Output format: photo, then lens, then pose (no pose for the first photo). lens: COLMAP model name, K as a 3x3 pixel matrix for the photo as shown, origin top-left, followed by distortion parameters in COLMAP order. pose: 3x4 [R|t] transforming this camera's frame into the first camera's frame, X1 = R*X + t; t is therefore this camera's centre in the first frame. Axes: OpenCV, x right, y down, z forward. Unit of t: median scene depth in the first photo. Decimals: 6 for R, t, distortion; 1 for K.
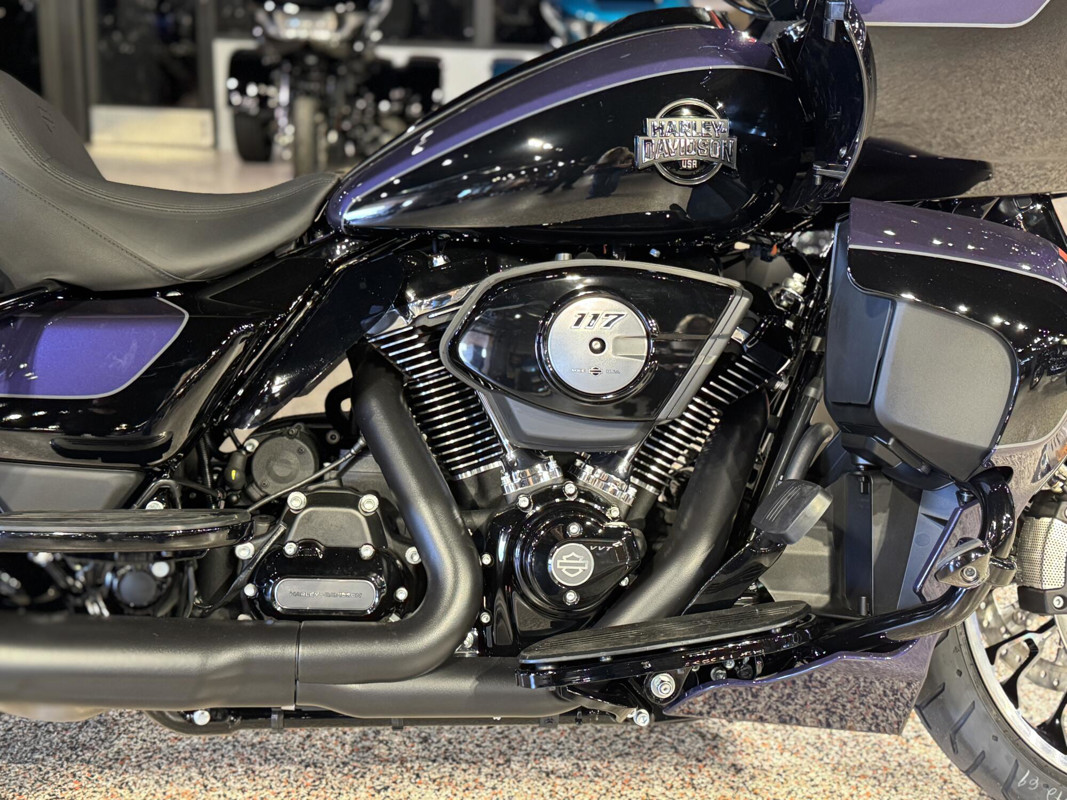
lens RADIAL K [[1262.5, 0, 548.7], [0, 1262.5, 420.0], [0, 0, 1]] dist [0.094351, 0.000000]
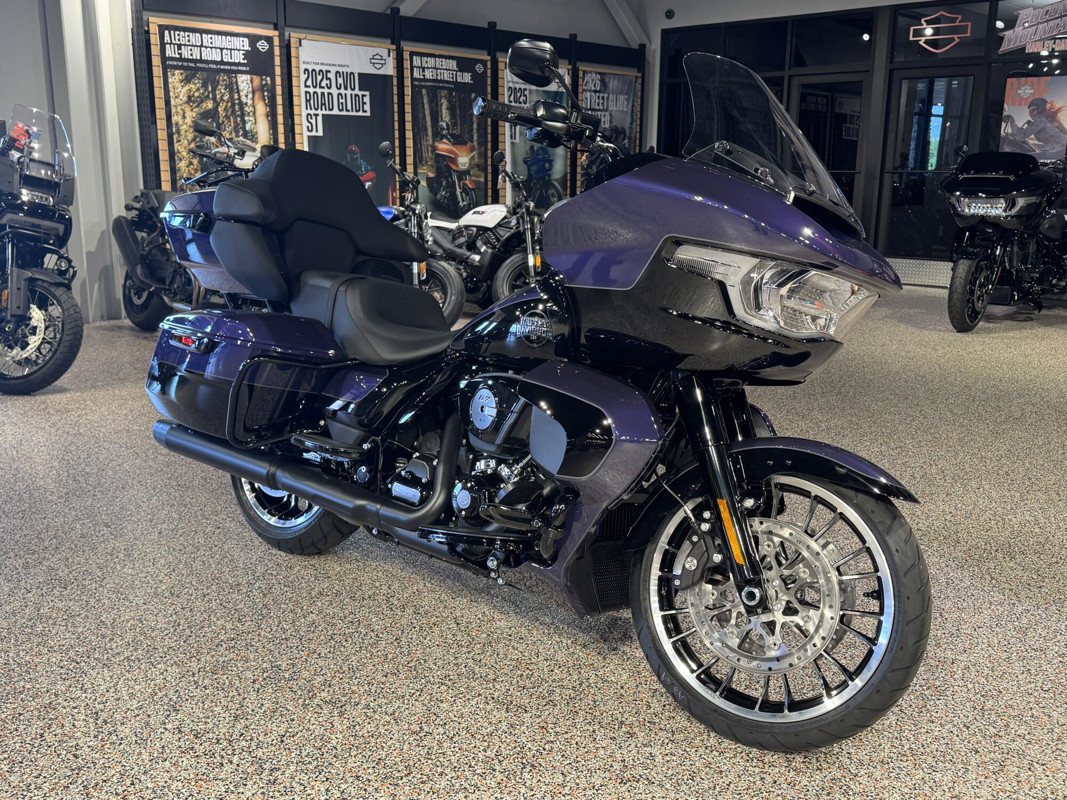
lens RADIAL K [[979.4, 0, 549.6], [0, 979.4, 372.8], [0, 0, 1]] dist [0.036860, 0.000000]
pose [[0.712787, 0.118165, -0.691355, 1.313146], [-0.192213, 0.980878, -0.030523, -0.087845], [0.674528, 0.154644, 0.721870, -0.237908]]
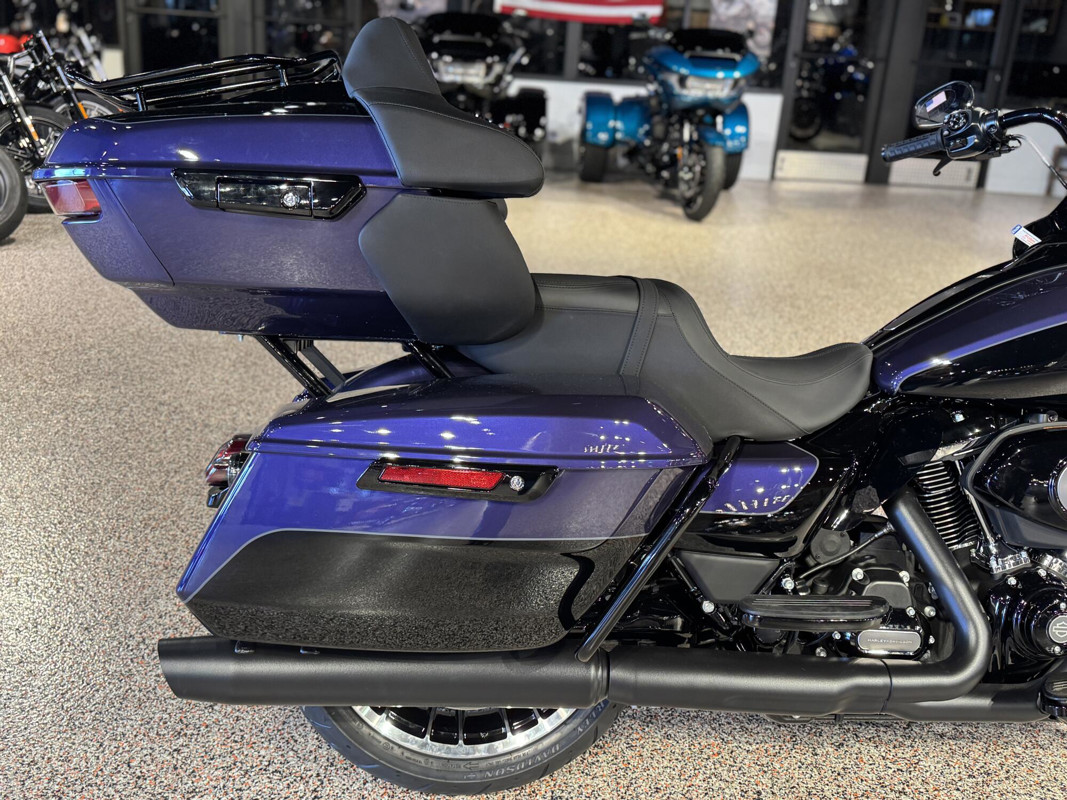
lens RADIAL K [[1025.2, 0, 530.0], [0, 1025.2, 402.9], [0, 0, 1]] dist [0.016434, 0.000000]
pose [[0.999459, 0.031438, -0.009617, -0.587030], [-0.030922, 0.998281, 0.049796, -0.189739], [0.011166, -0.049472, 0.998713, -0.216701]]
